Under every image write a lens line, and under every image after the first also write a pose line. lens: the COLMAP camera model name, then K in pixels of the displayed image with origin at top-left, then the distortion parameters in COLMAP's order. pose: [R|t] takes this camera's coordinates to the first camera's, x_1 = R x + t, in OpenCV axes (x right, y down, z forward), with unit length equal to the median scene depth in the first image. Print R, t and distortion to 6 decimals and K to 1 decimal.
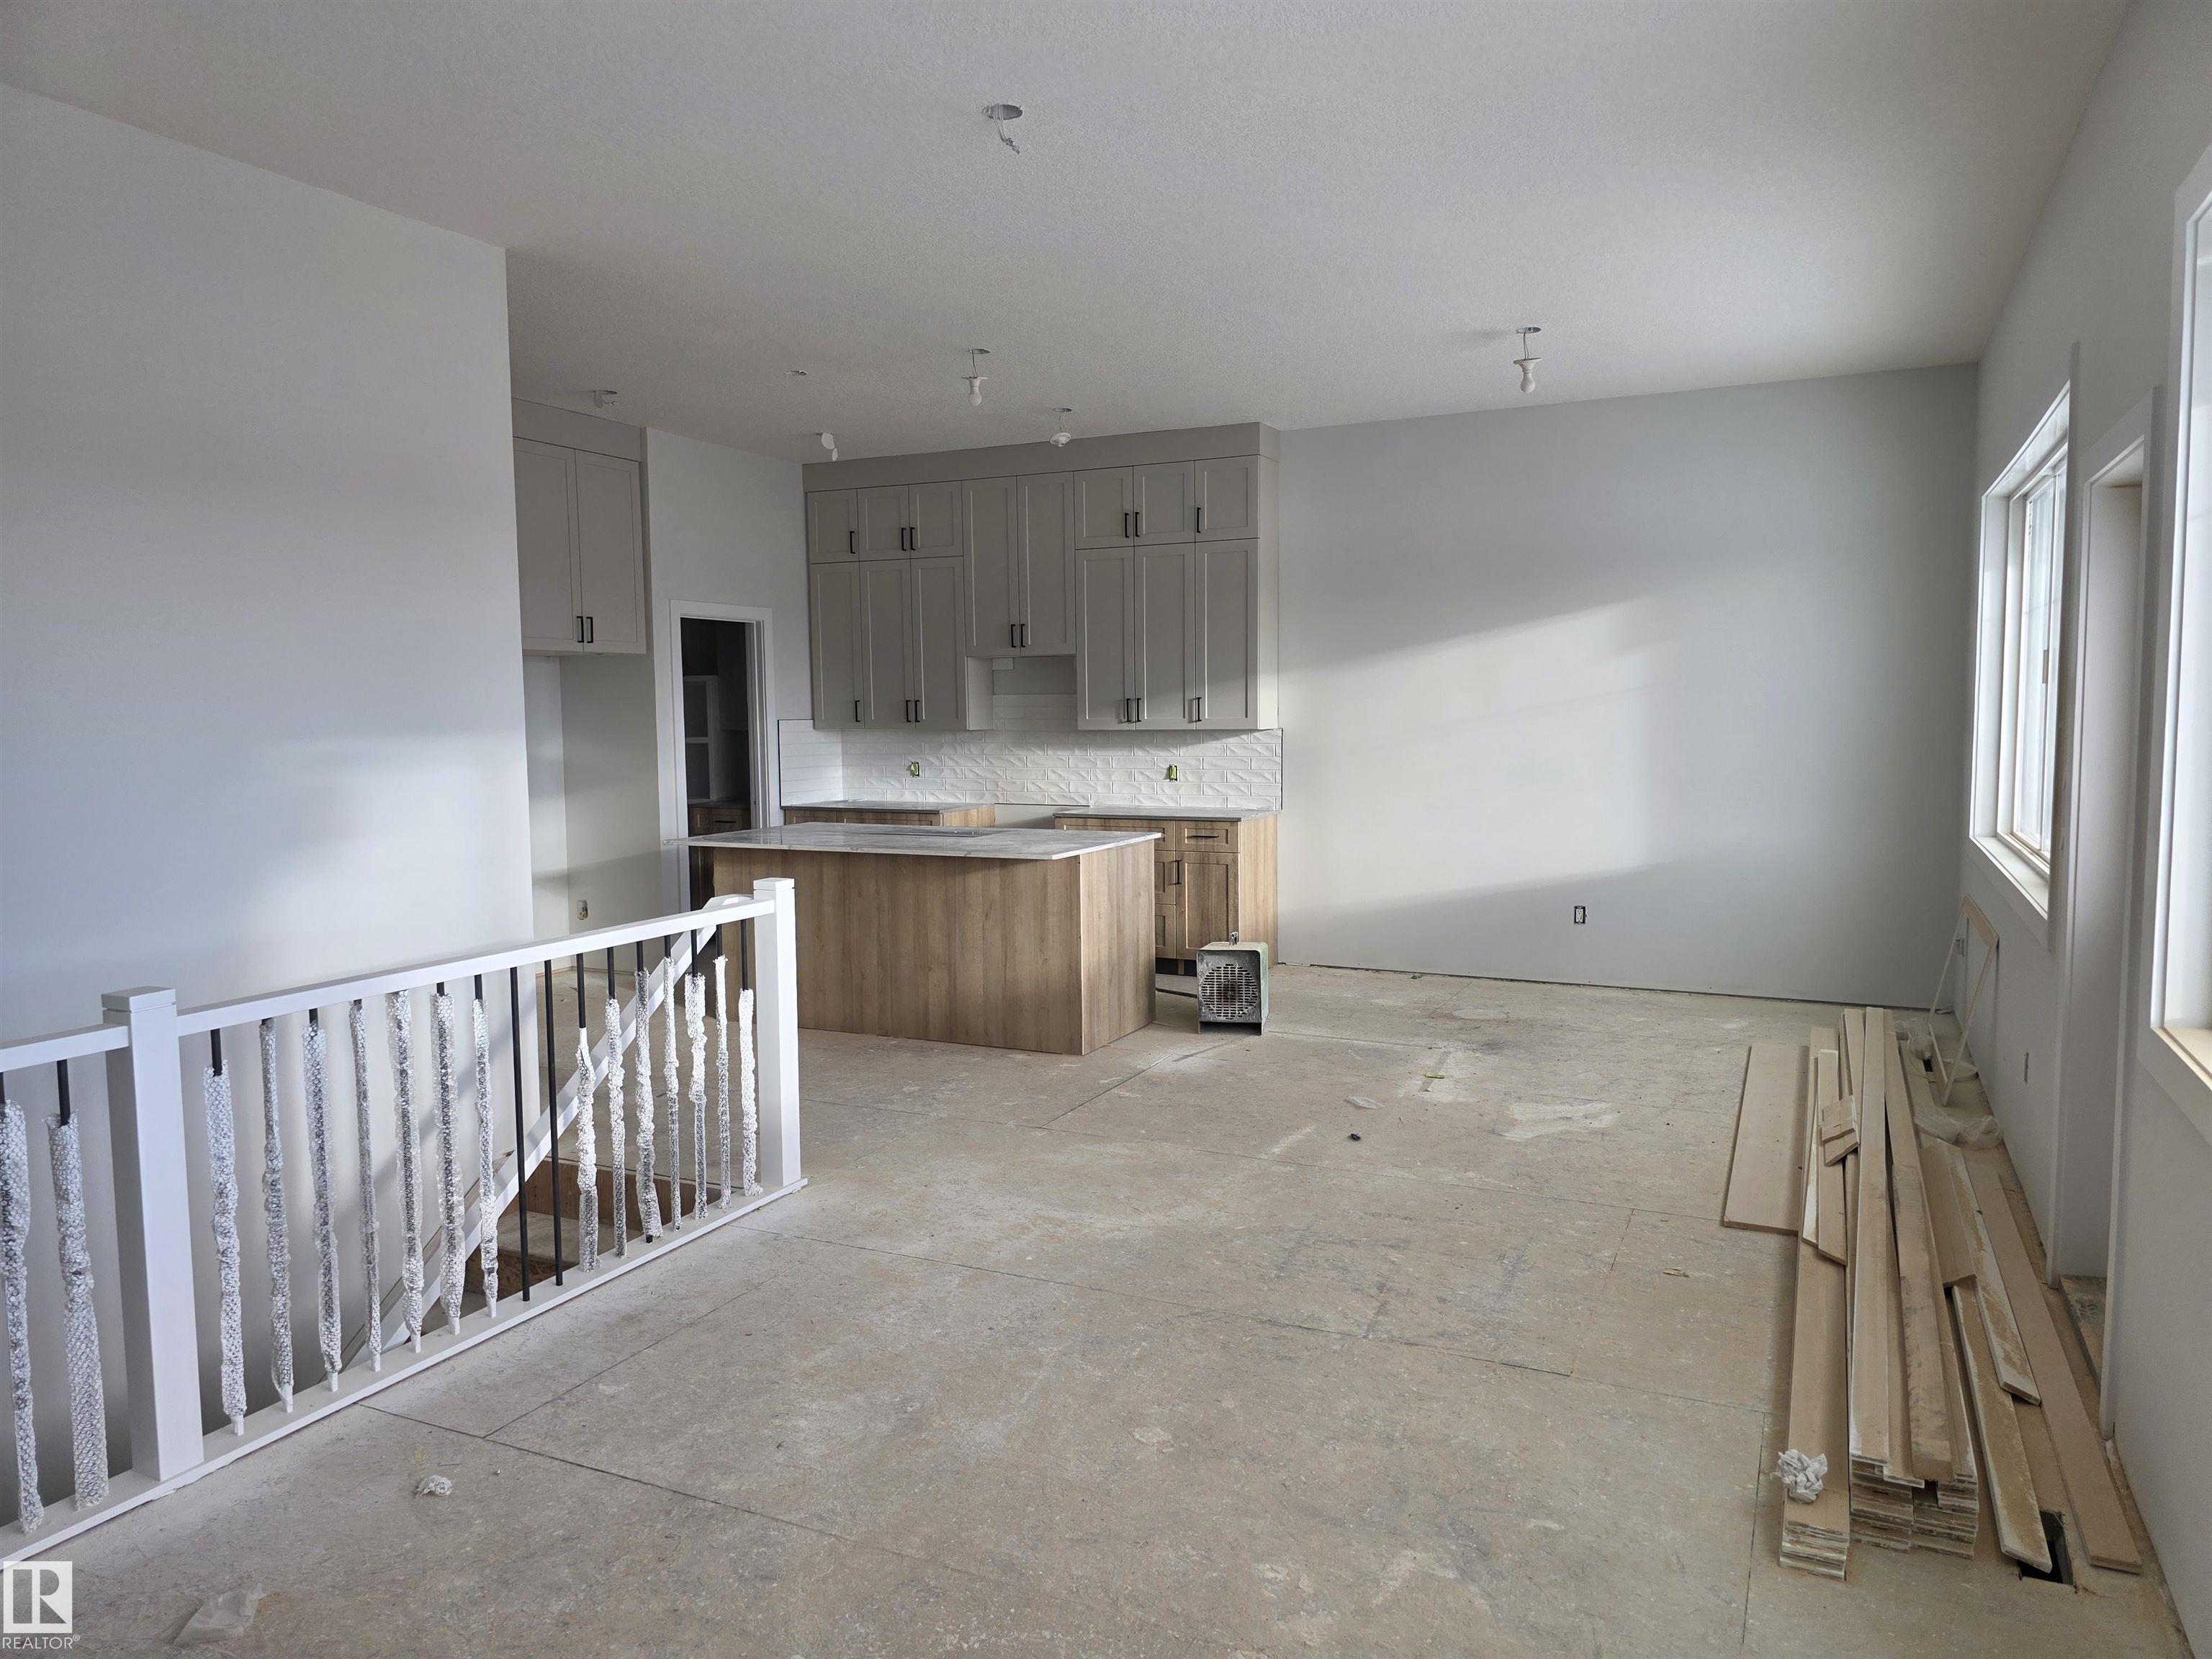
lens RADIAL K [[1491.1, 0, 1096.8], [0, 1491.1, 840.1], [0, 0, 1]] dist [0.039542, -0.026047]
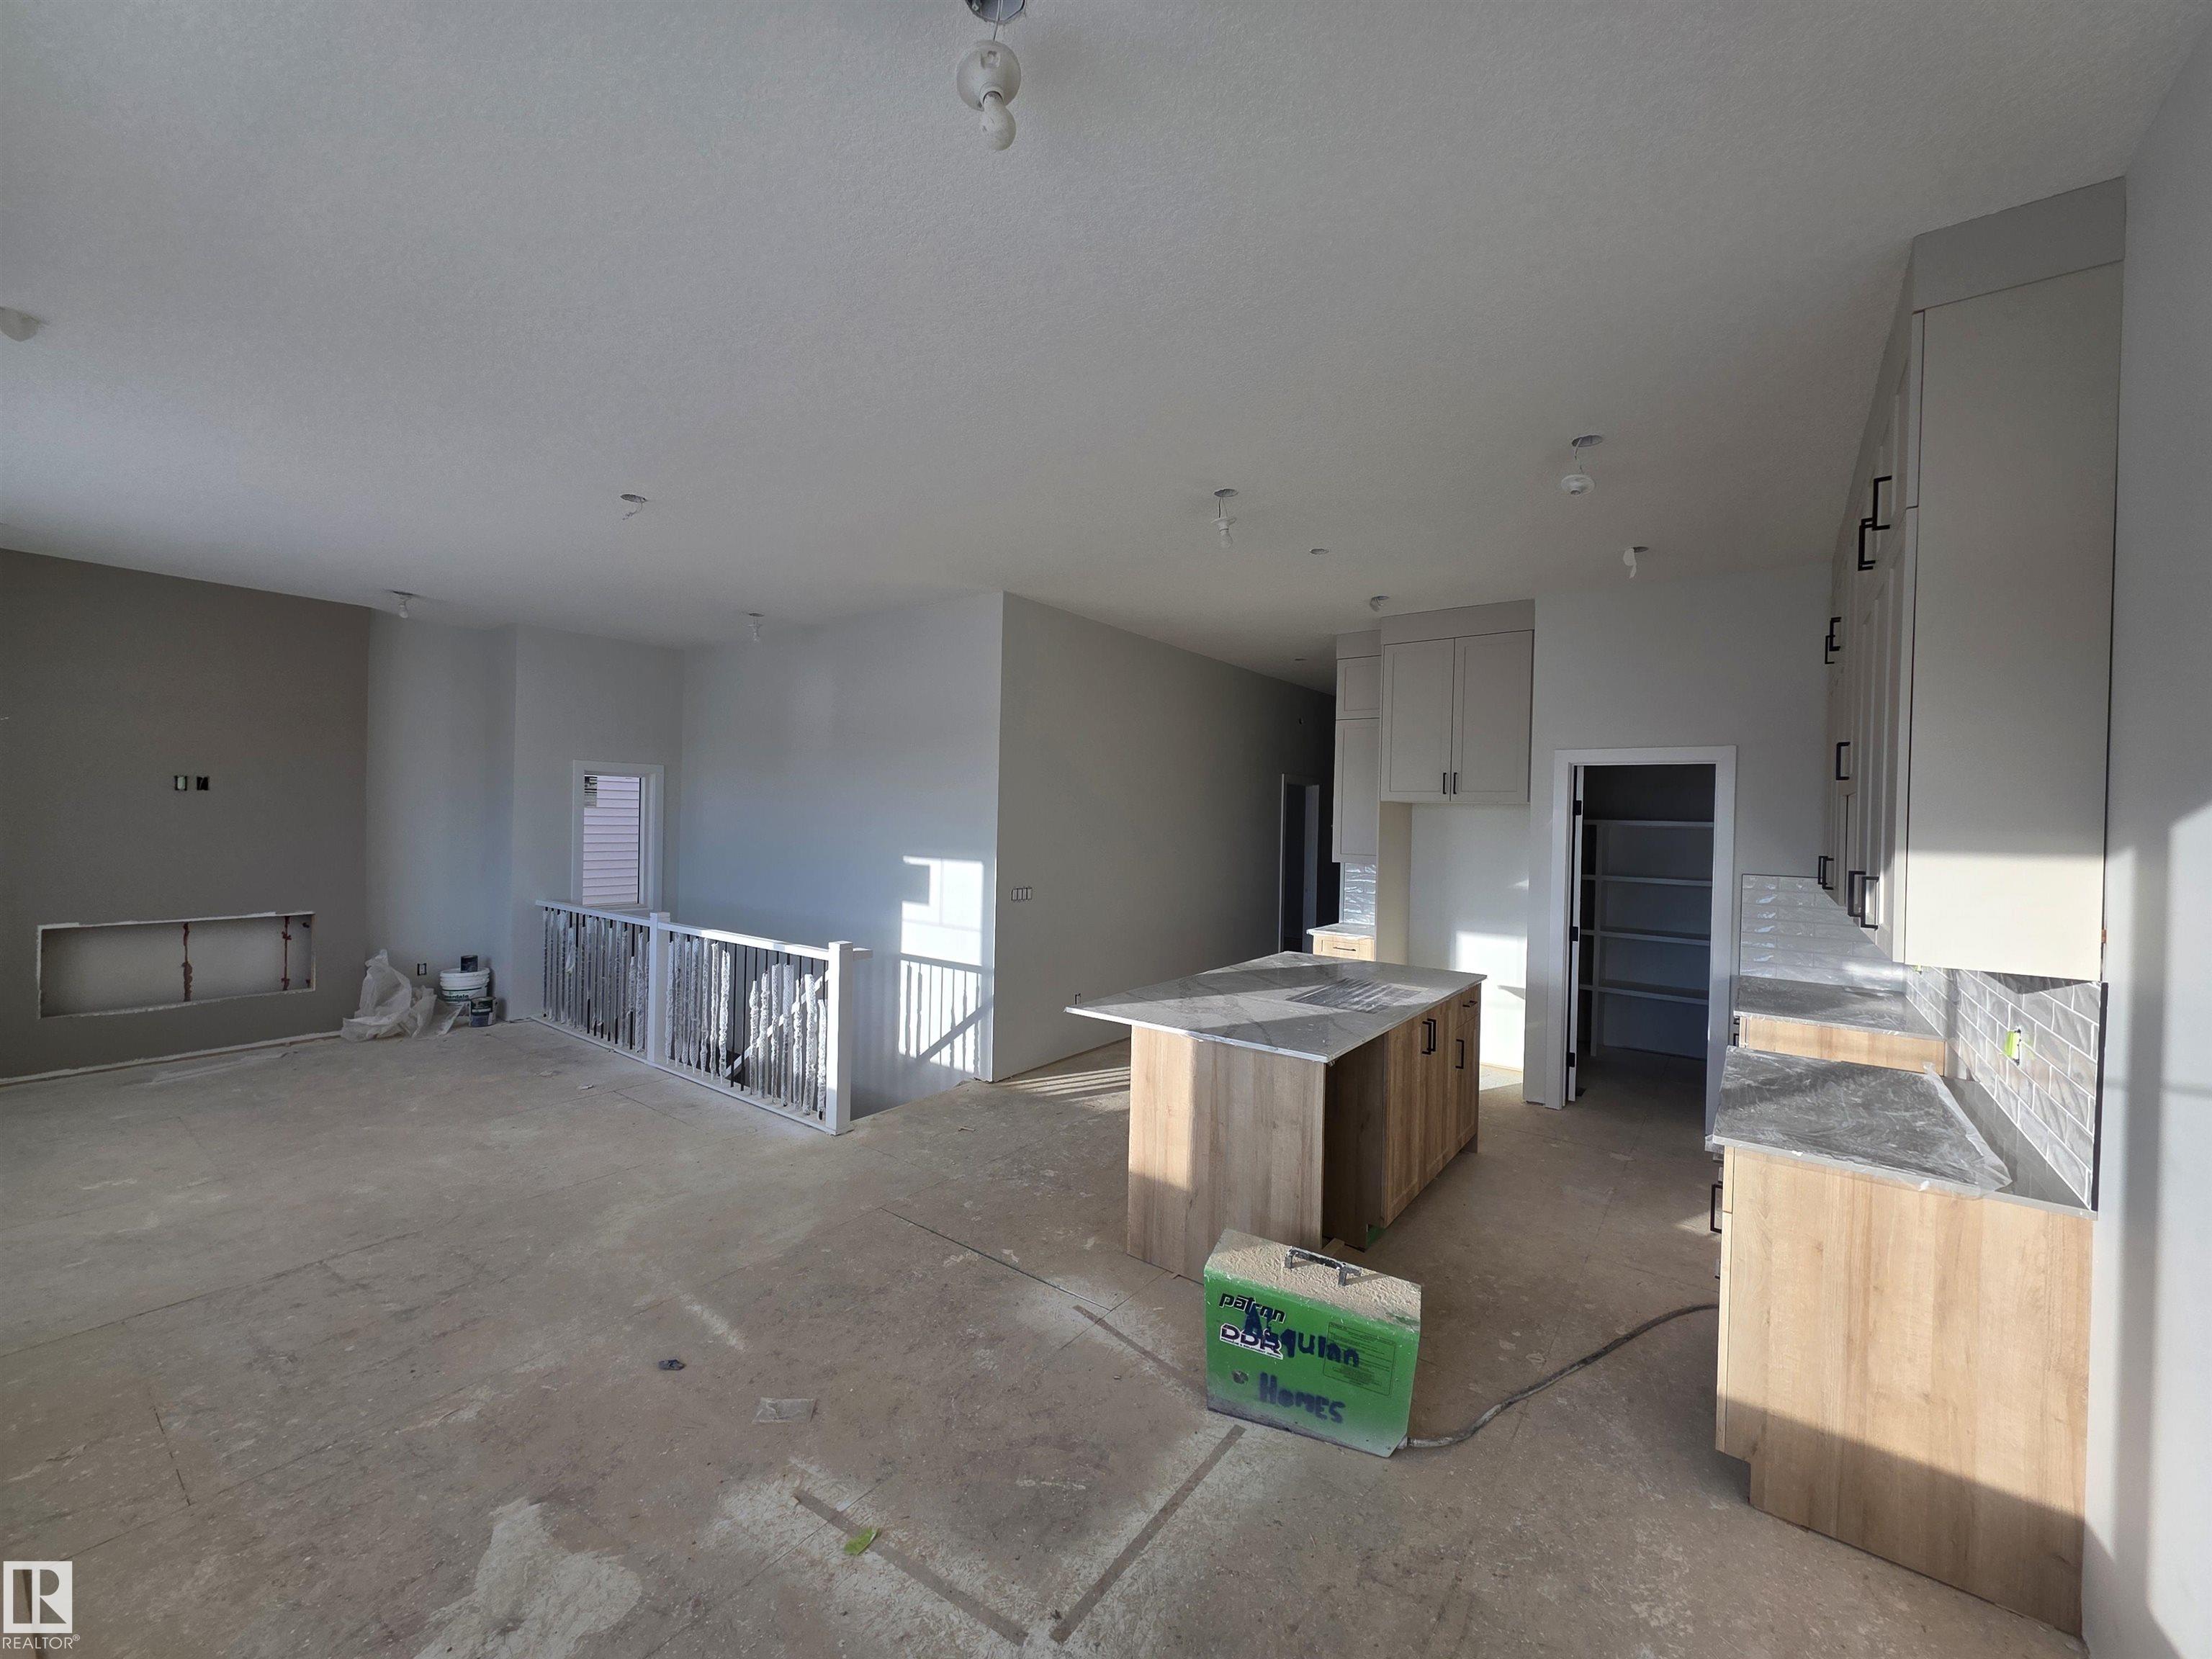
lens RADIAL K [[887.6, 0, 1106.9], [0, 887.6, 818.8], [0, 0, 1]] dist [0.000688, -0.000031]
pose [[-0.188123, 0.011463, -0.982079, 0.549758], [-0.113124, 0.993024, 0.033261, -0.137564], [0.975609, 0.117354, -0.185514, 1.153114]]
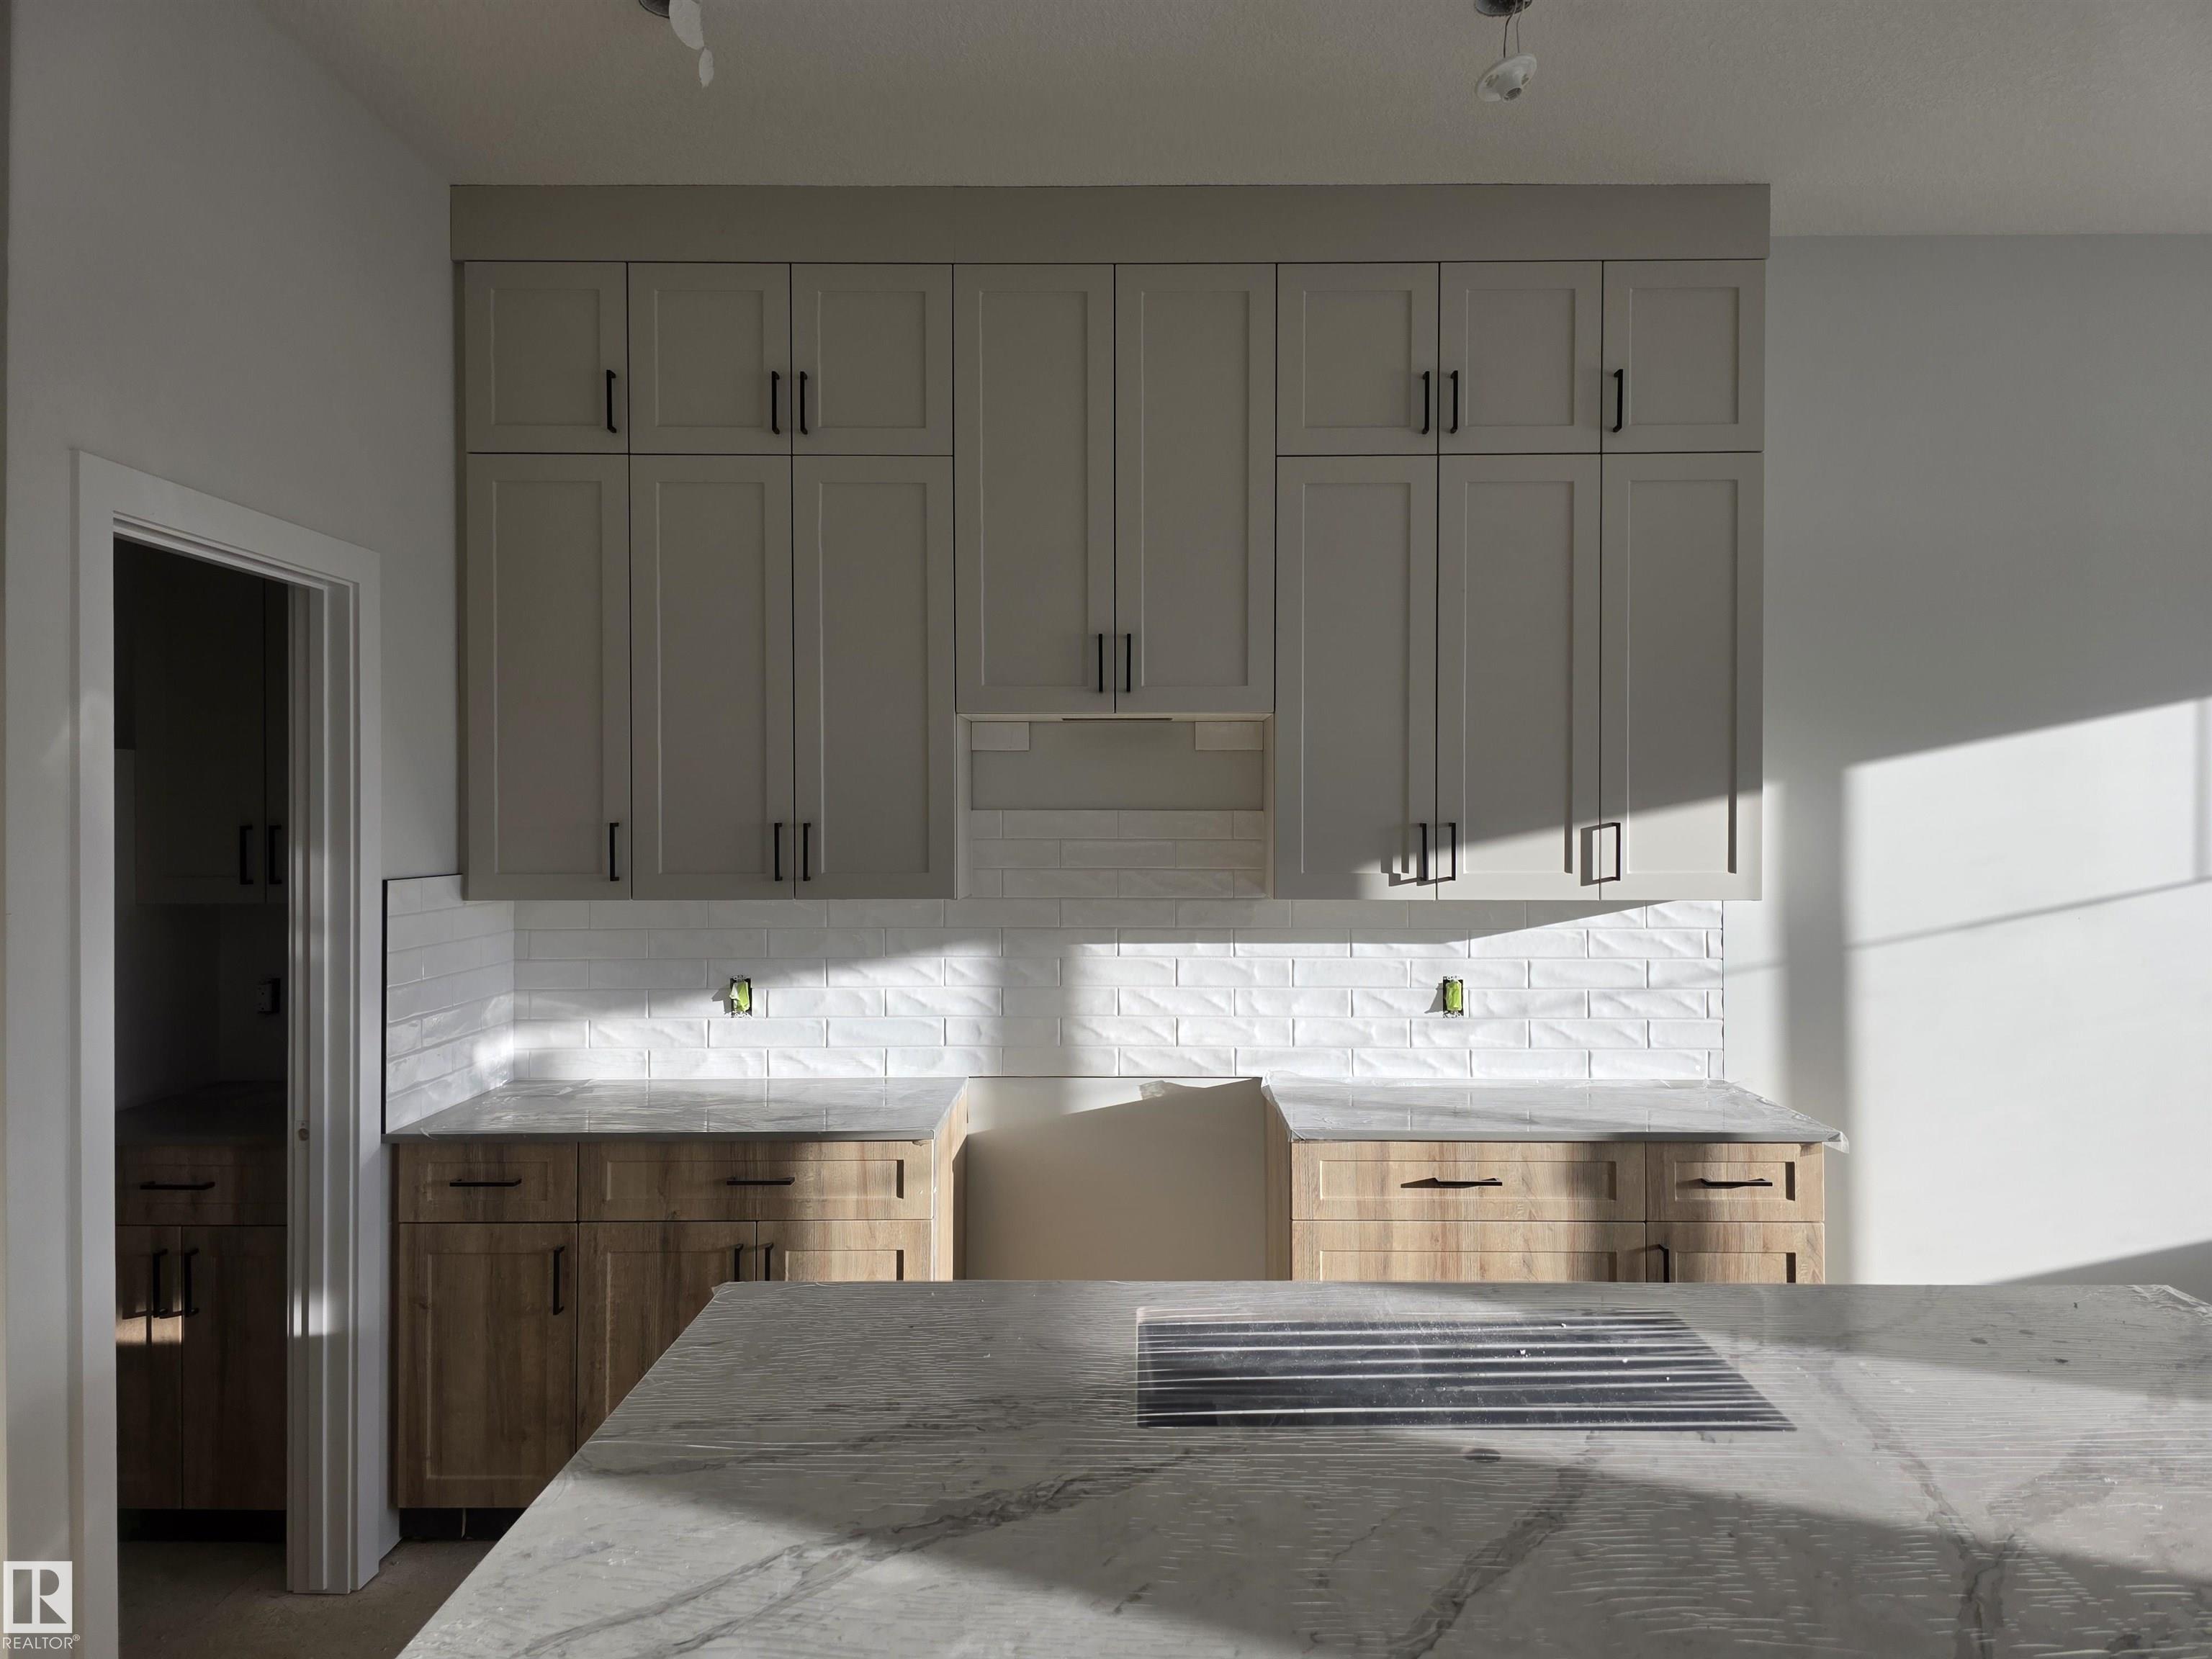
lens RADIAL K [[1491.1, 0, 1120.9], [0, 1491.1, 821.2], [0, 0, 1]] dist [0.039542, -0.026047]
pose [[0.901377, 0.005903, 0.432995, -0.330409], [0.032630, 0.996139, -0.081506, -0.094517], [-0.431804, 0.087596, 0.897704, 0.969622]]
